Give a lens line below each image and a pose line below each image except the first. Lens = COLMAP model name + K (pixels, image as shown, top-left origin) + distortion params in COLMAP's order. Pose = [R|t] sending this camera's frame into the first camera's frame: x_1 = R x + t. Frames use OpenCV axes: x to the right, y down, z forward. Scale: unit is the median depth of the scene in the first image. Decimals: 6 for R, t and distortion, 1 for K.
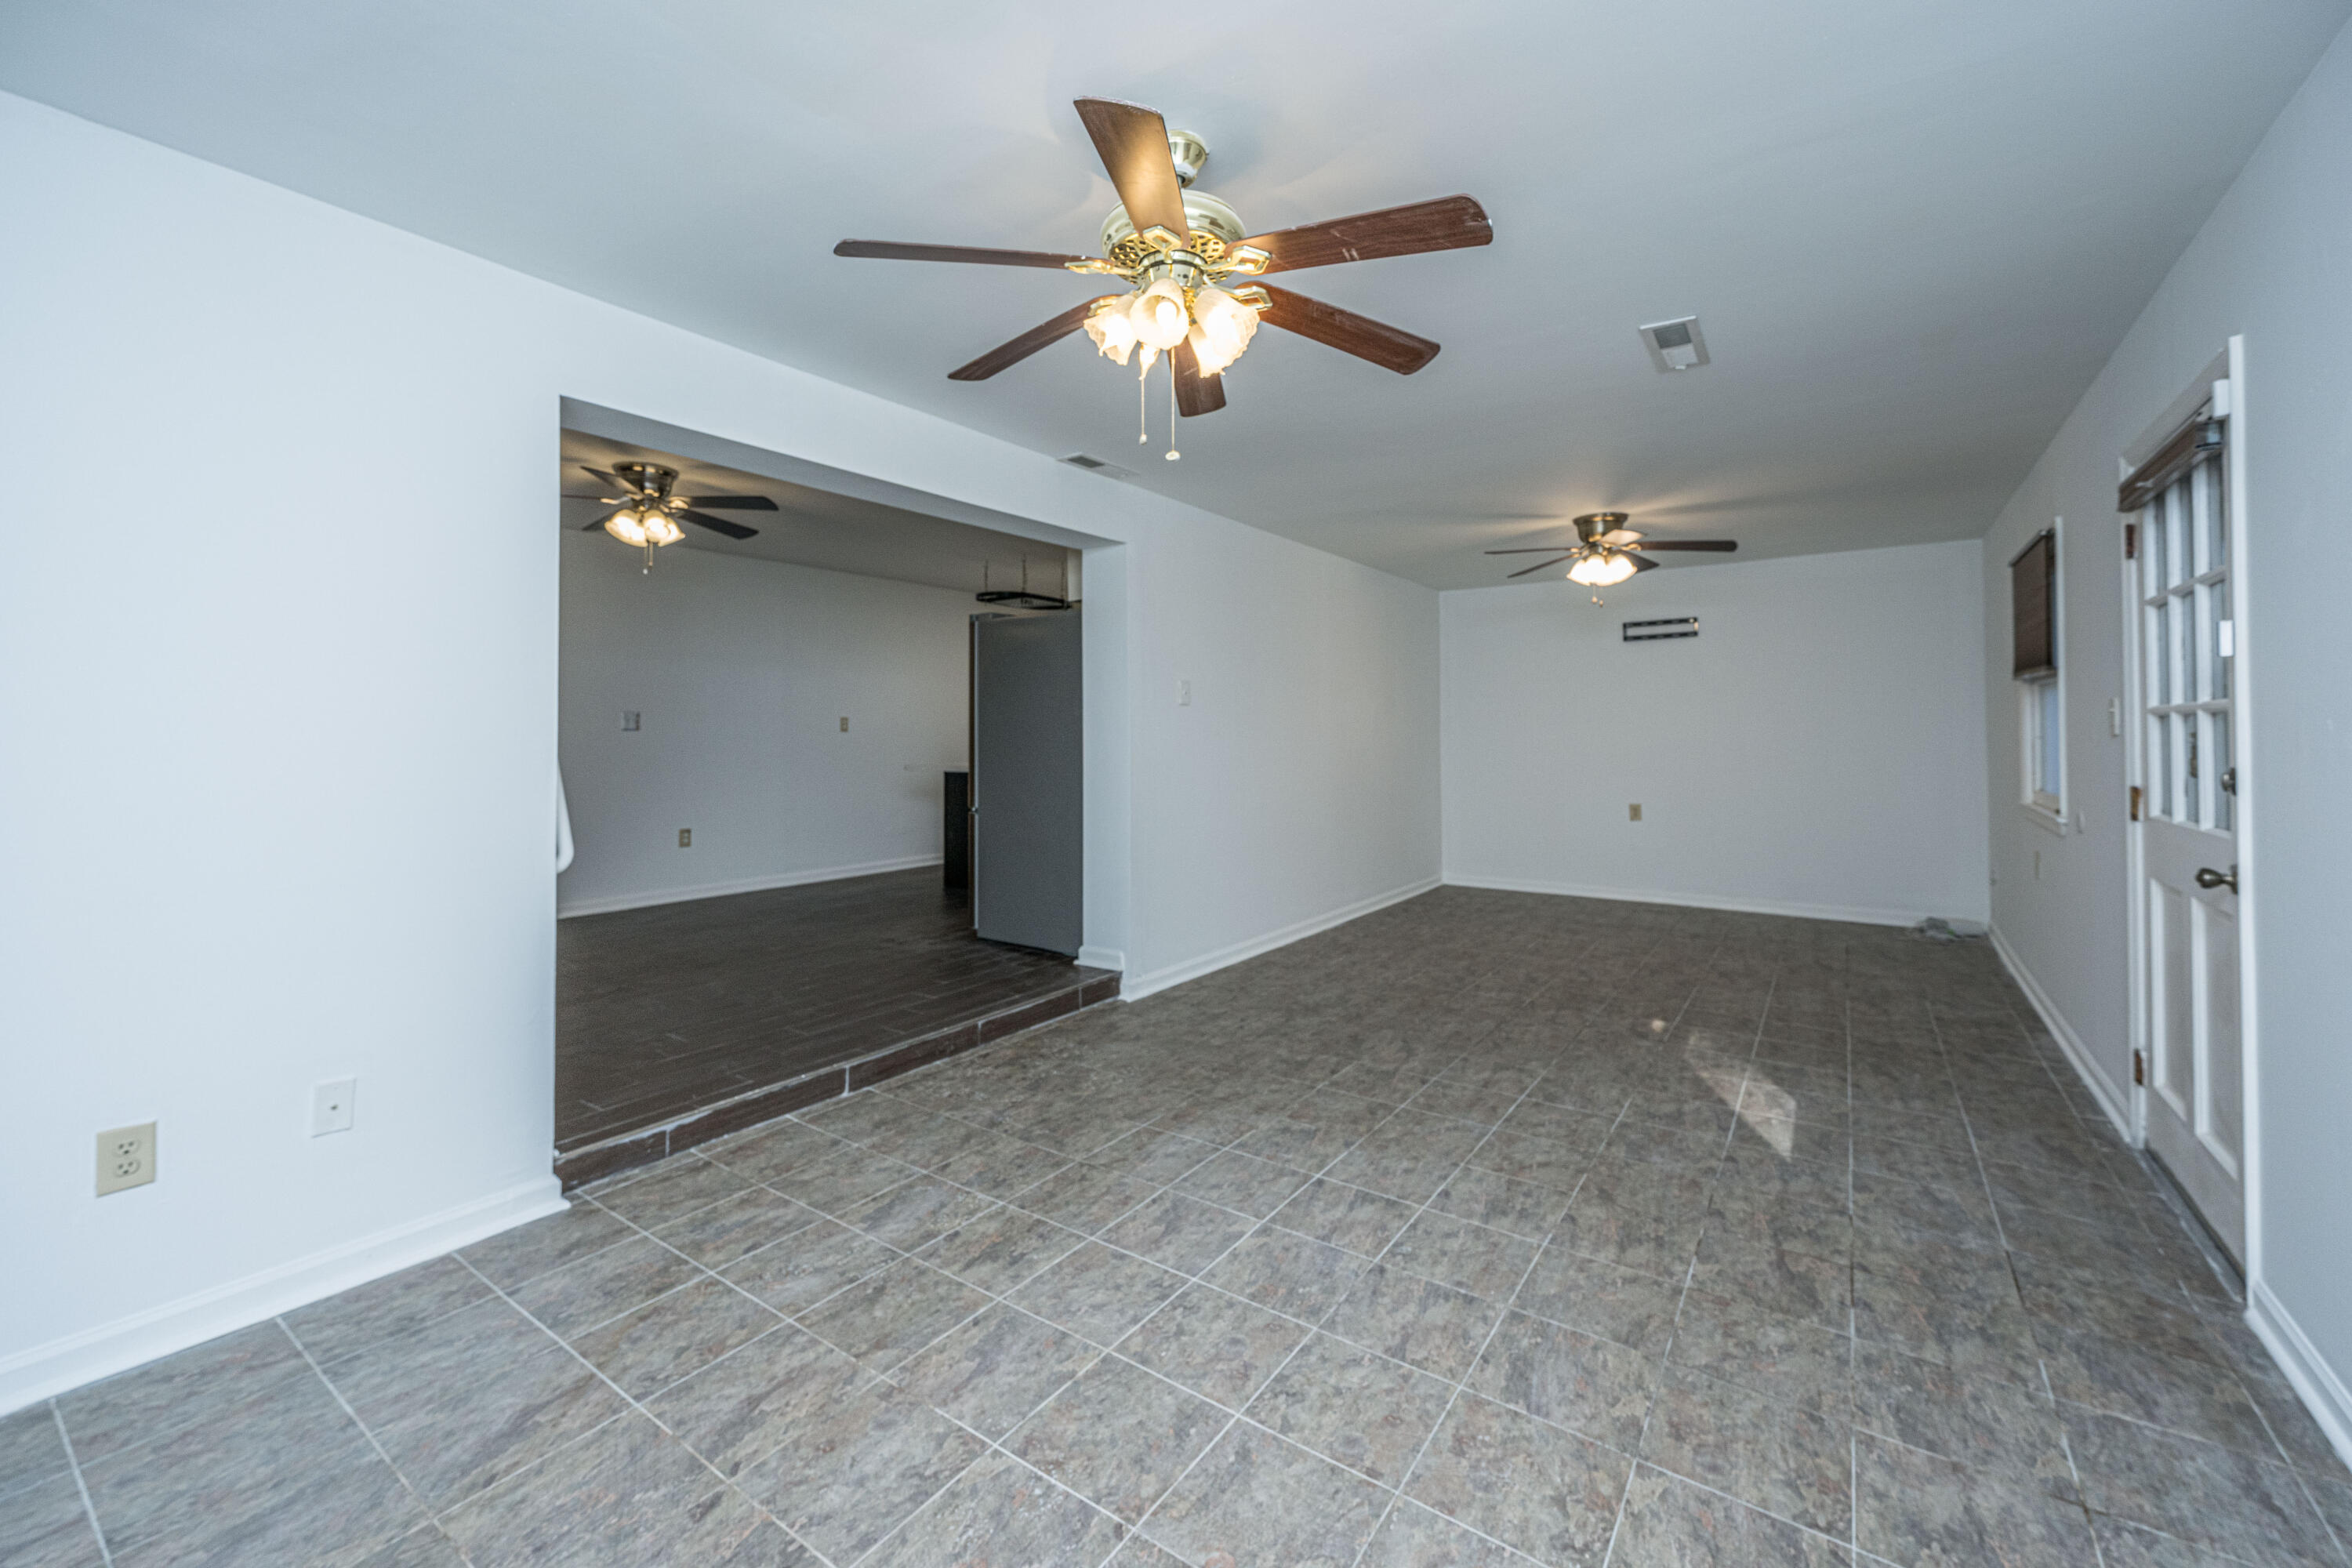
lens RADIAL K [[953.9, 0, 1165.8], [0, 953.9, 719.1], [0, 0, 1]] dist [0.000714, -0.000004]
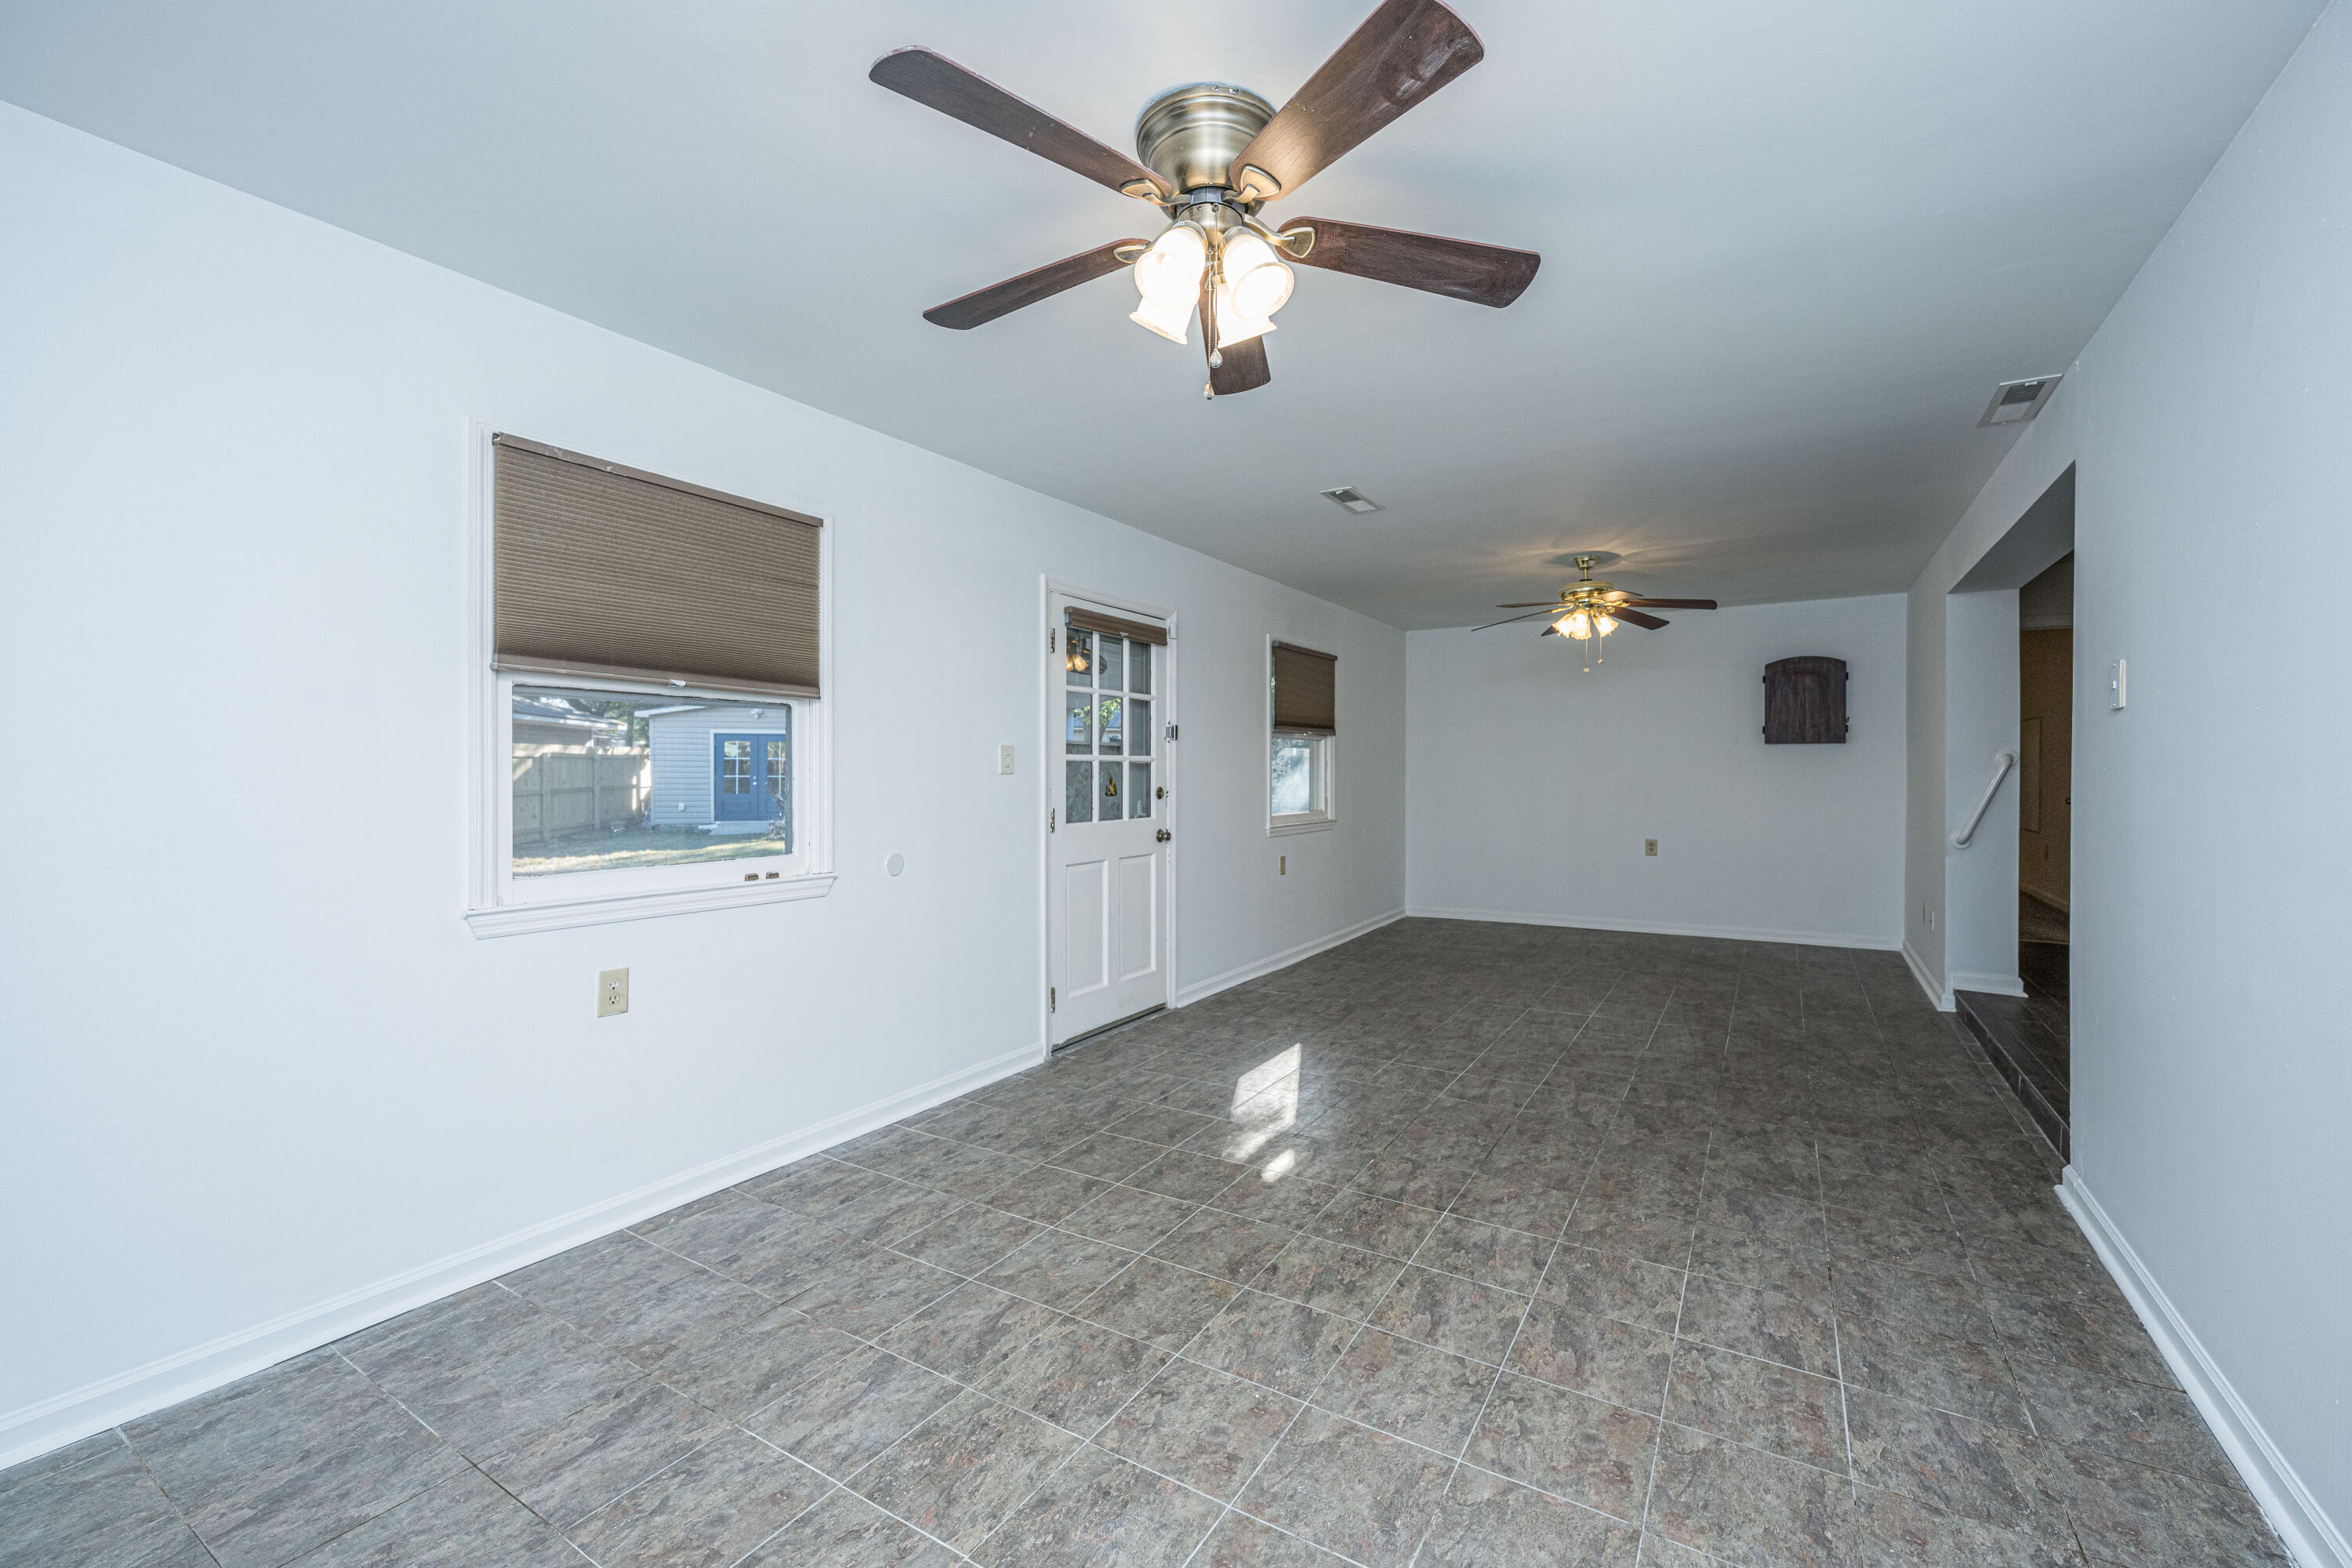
lens RADIAL K [[961.1, 0, 1209.9], [0, 961.1, 761.3], [0, 0, 1]] dist [-0.001102, 0.000018]
pose [[-0.996187, 0.002744, -0.087197, 1.005994], [0.005100, 0.999628, -0.026802, 0.044521], [0.087091, -0.027145, -0.995831, 2.773810]]
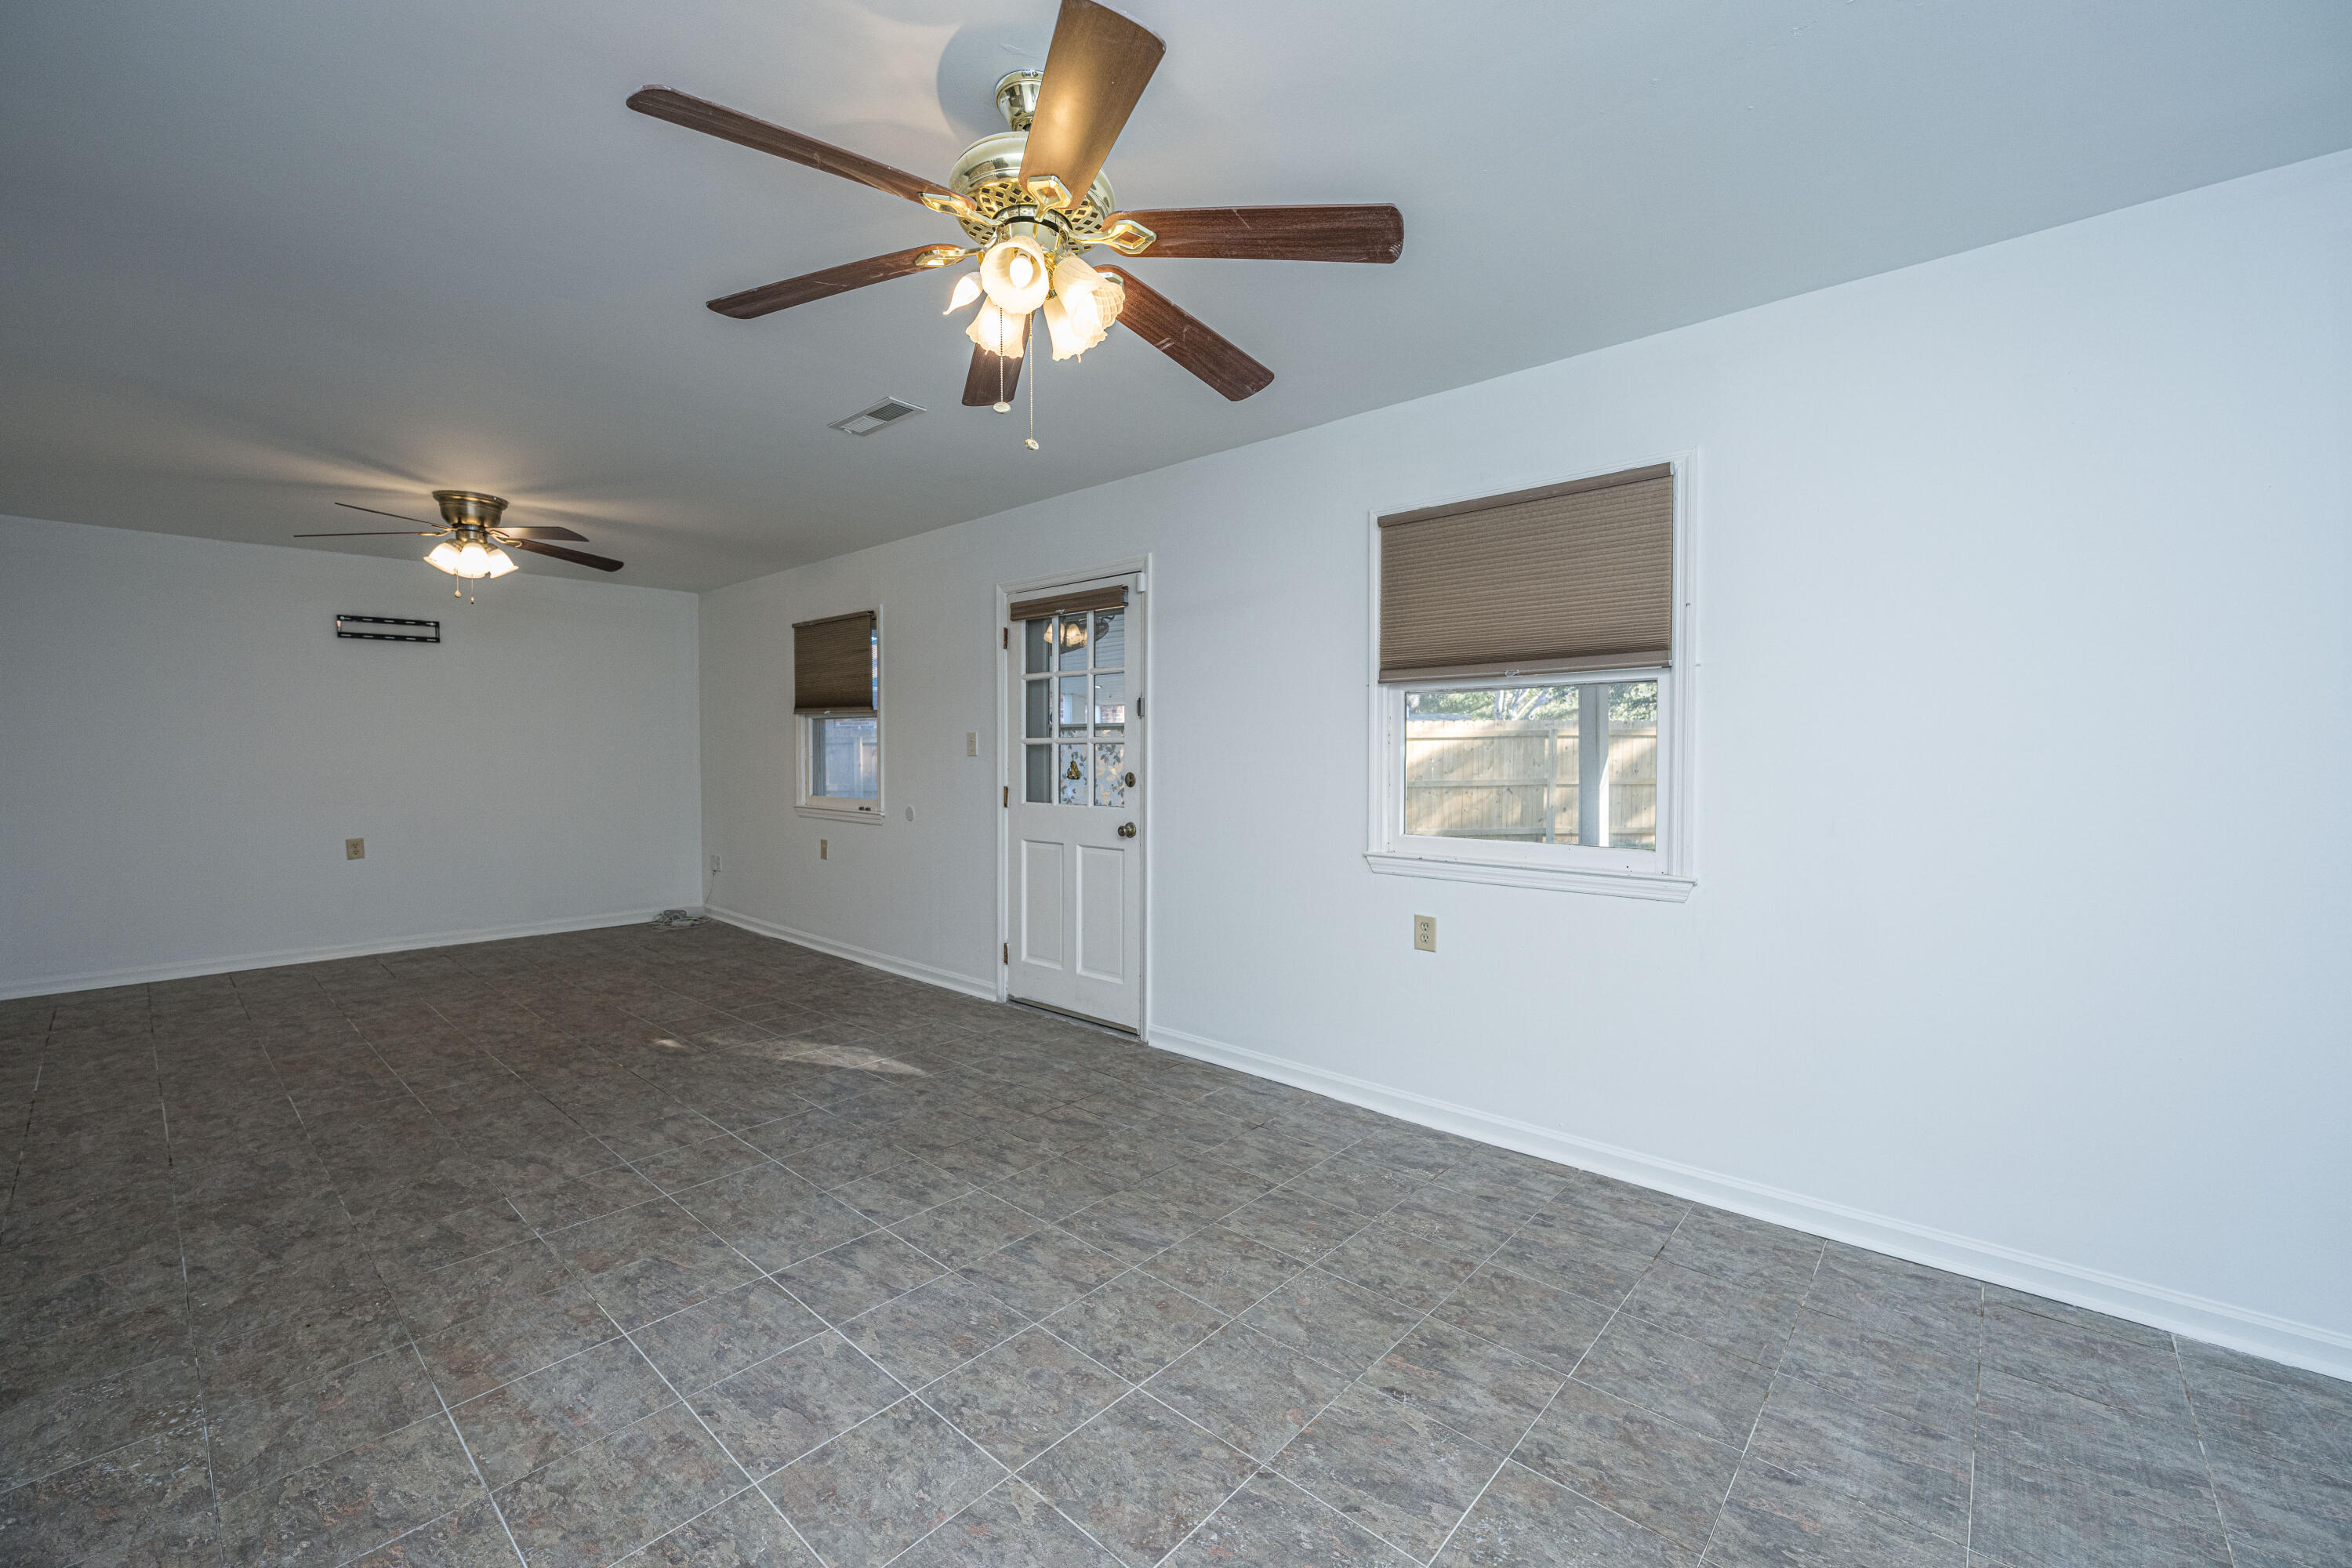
lens RADIAL K [[946.9, 0, 1185.8], [0, 946.9, 774.6], [0, 0, 1]] dist [-0.000520, 0.000508]
pose [[0.105664, -0.020757, 0.994185, -0.656211], [-0.017542, 0.999588, 0.022734, 0.008260], [-0.994247, -0.019842, 0.105257, 0.574138]]
